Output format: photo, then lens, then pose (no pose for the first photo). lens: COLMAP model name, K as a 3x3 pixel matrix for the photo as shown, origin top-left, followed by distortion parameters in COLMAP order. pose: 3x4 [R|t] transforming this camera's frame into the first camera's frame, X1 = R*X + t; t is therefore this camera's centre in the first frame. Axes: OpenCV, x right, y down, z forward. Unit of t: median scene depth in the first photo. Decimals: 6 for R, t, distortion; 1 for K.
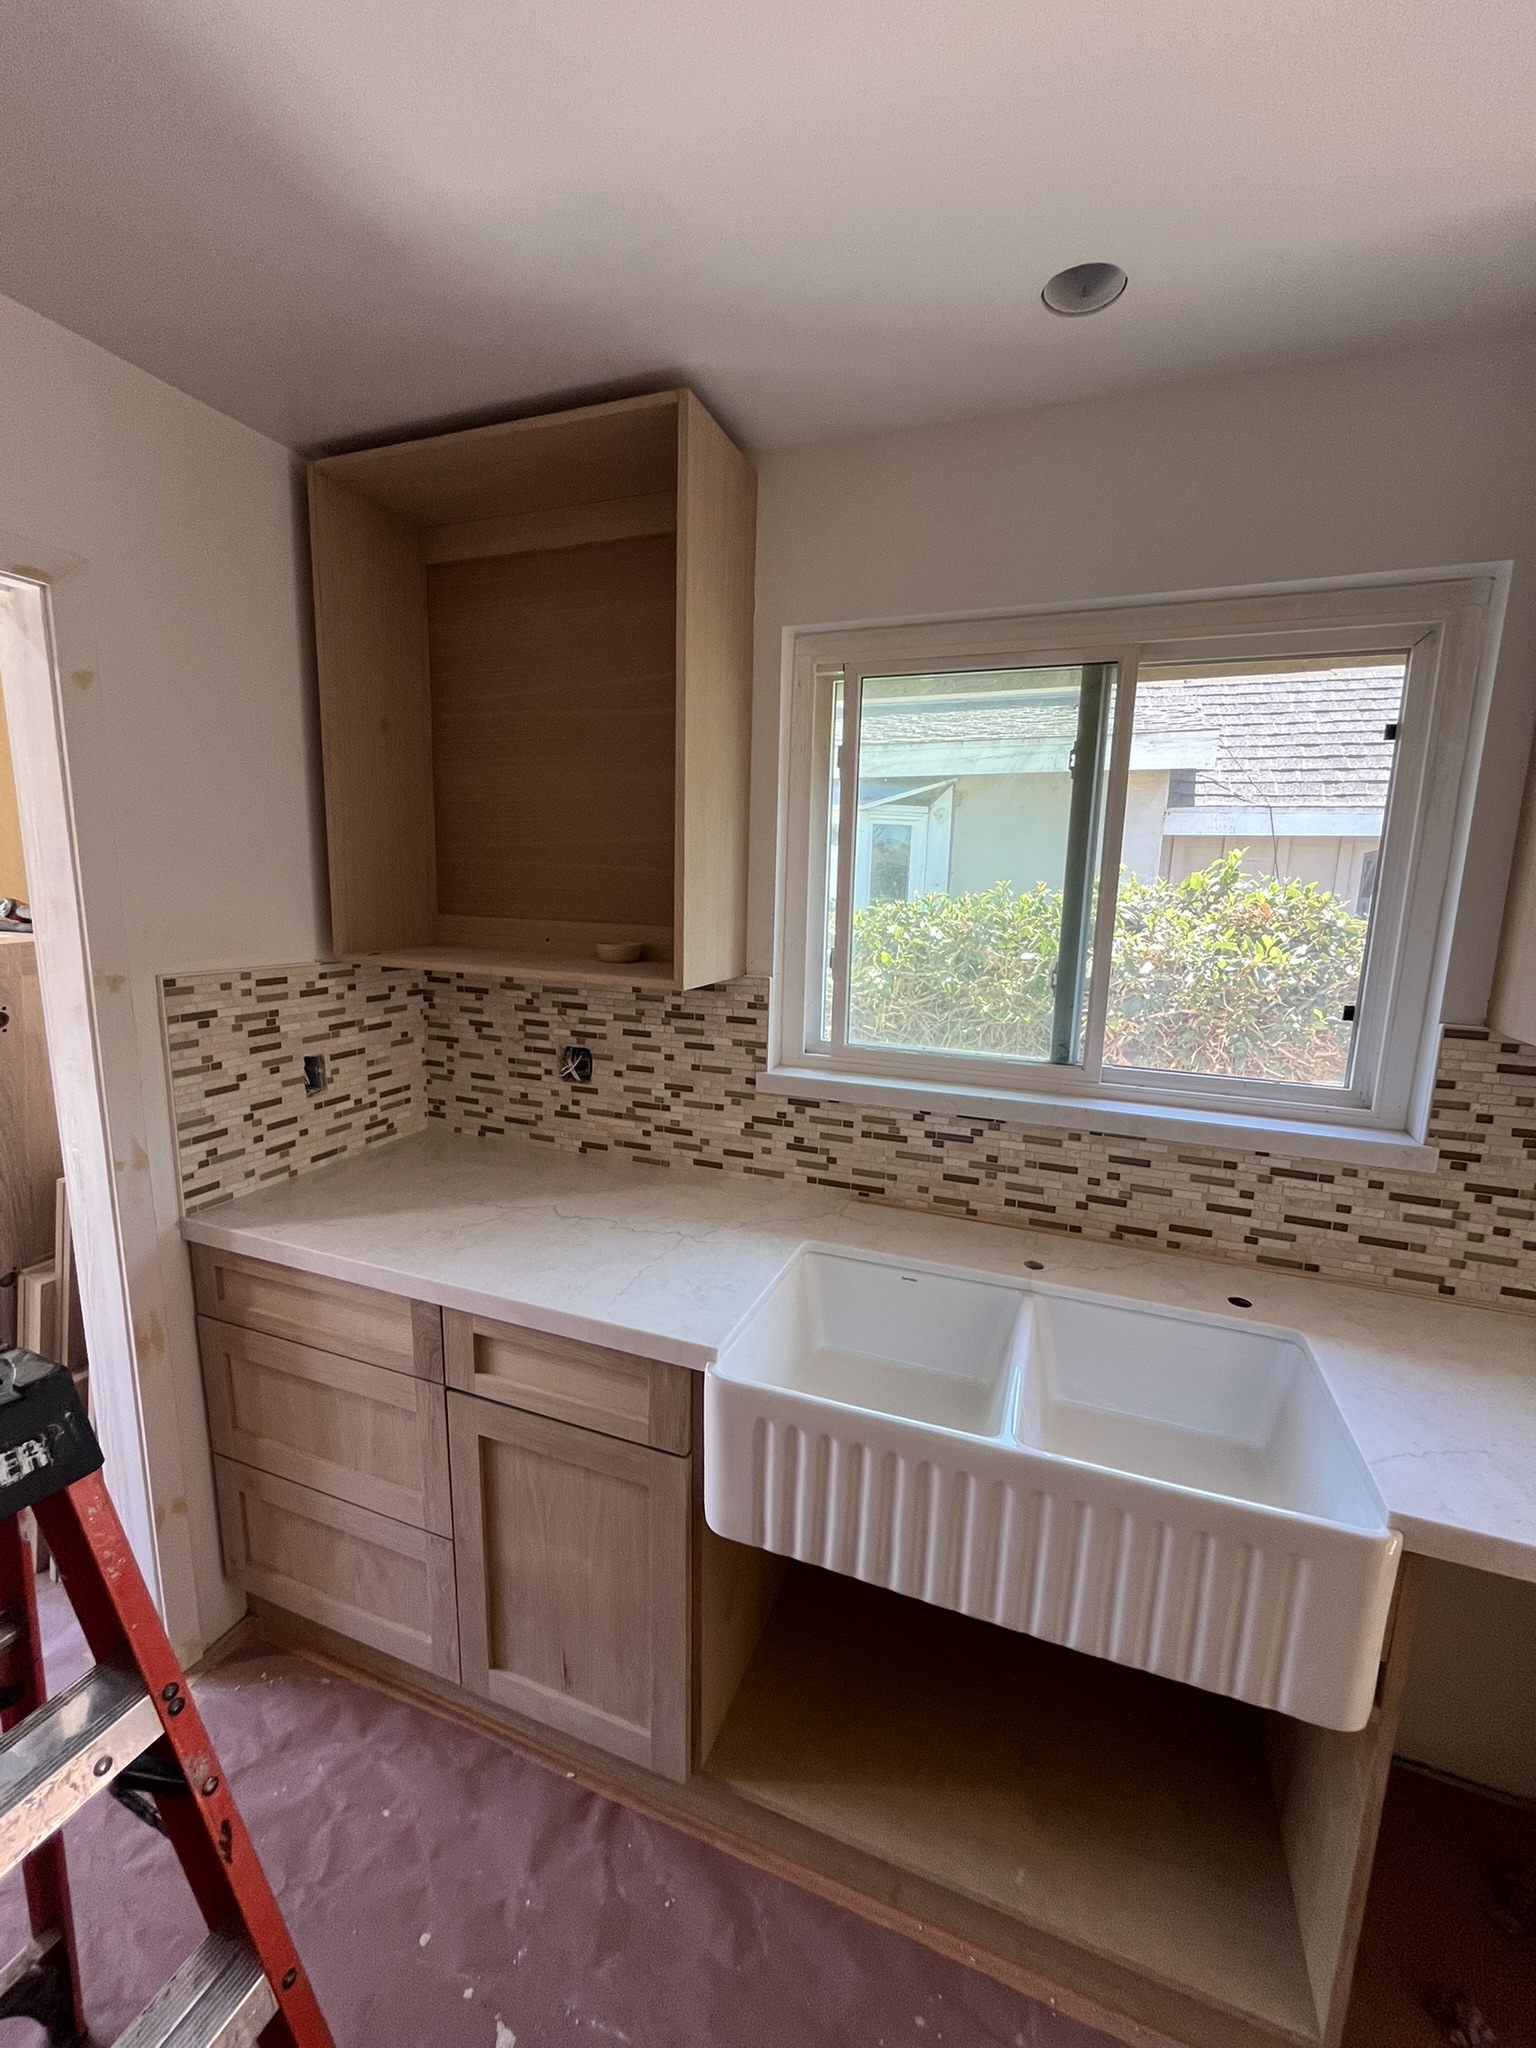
lens RADIAL K [[827.8, 0, 770.0], [0, 827.8, 1021.5], [0, 0, 1]] dist [-0.002489, -0.000539]
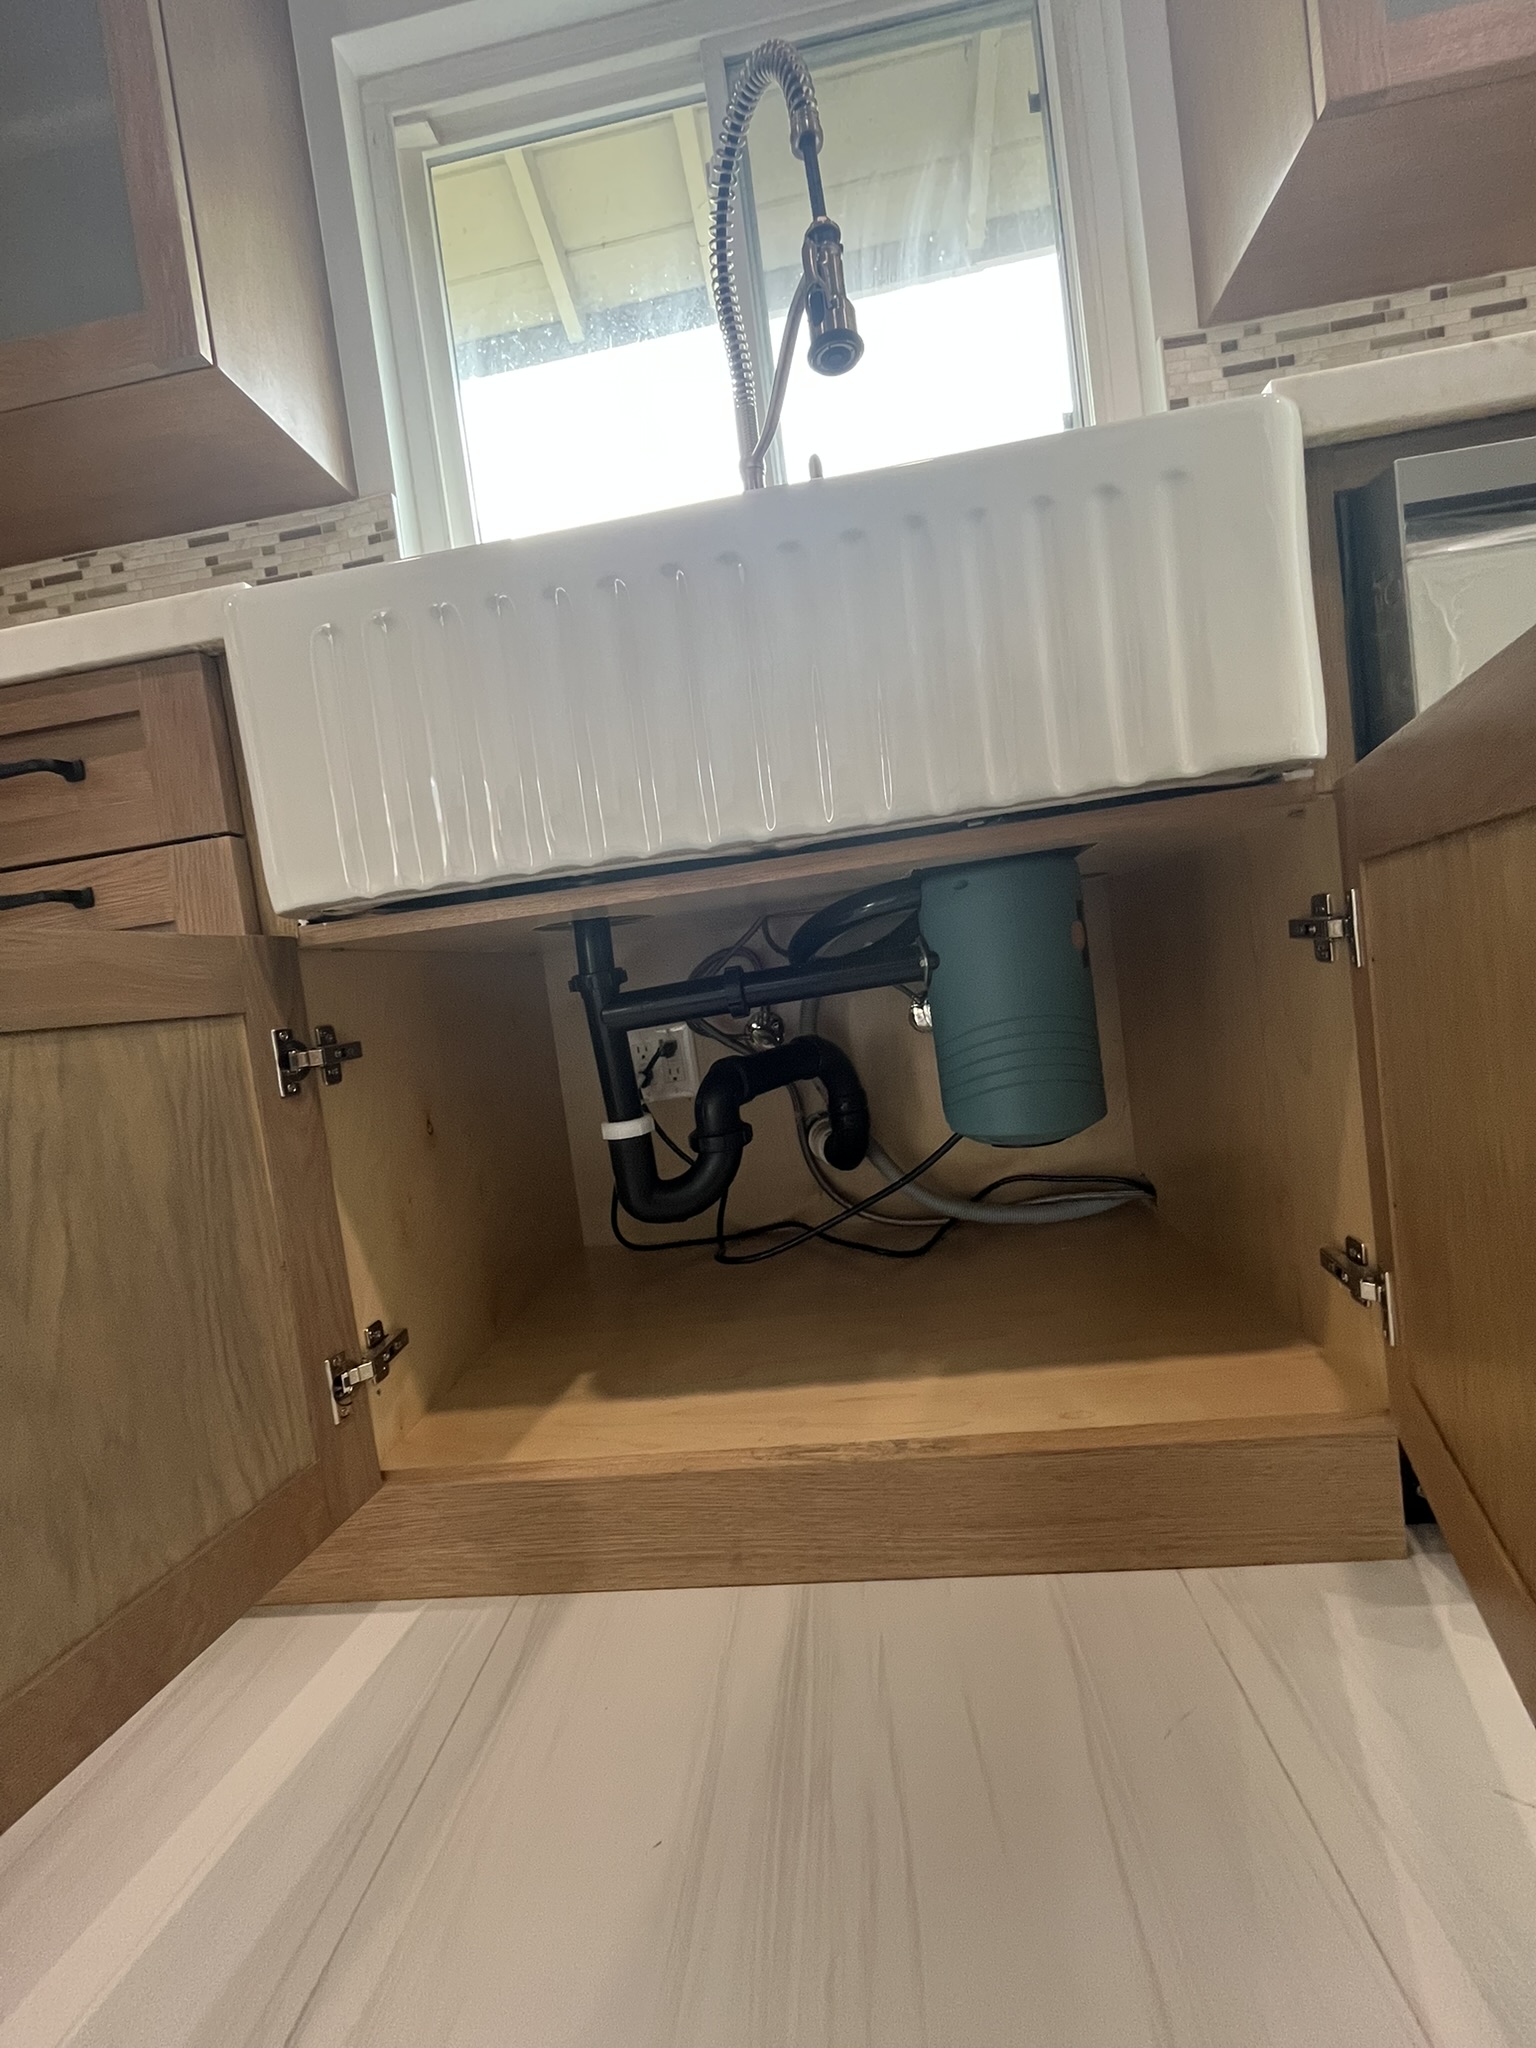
lens RADIAL K [[827.8, 0, 764.2], [0, 827.8, 1018.9], [0, 0, 1]] dist [-0.002489, -0.000539]
pose [[0.956103, -0.158132, 0.246701, 0.067619], [0.190270, 0.975293, -0.112255, 0.600354], [-0.222854, 0.154268, 0.962568, 0.297675]]
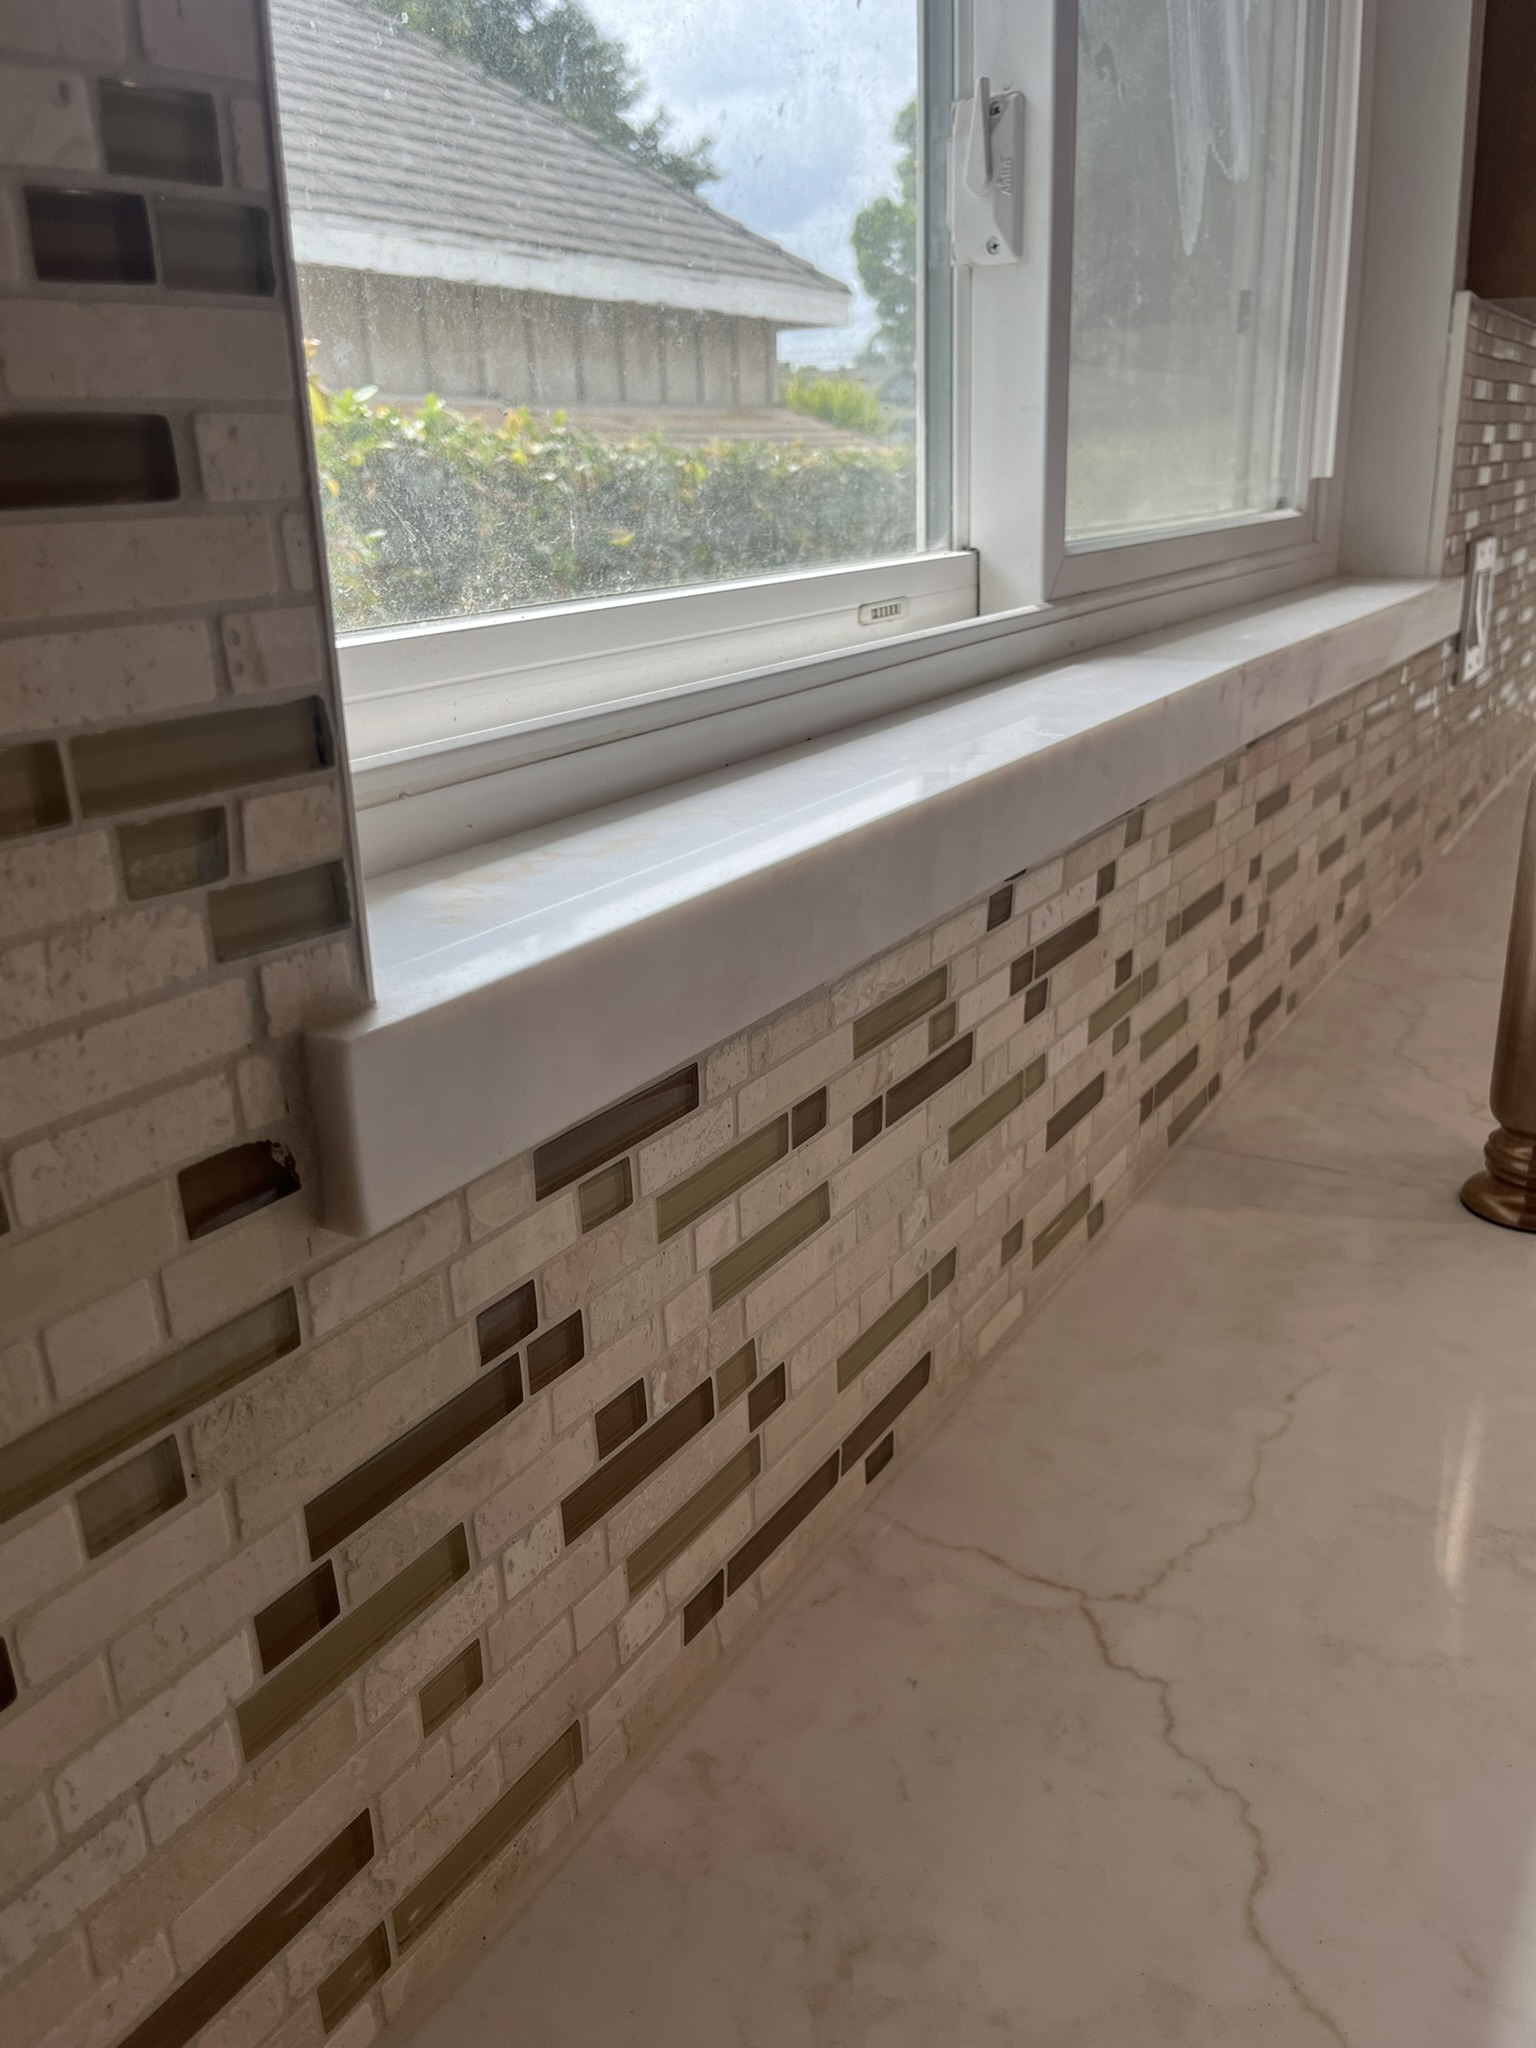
lens RADIAL K [[1593.8, 0, 768.1], [0, 1593.8, 1028.5], [0, 0, 1]] dist [-0.008528, -0.006942]
pose [[0.177259, -0.348173, 0.920519, -0.182849], [0.206419, 0.927679, 0.311132, 0.016862], [-0.962274, 0.134861, 0.236309, 0.997580]]
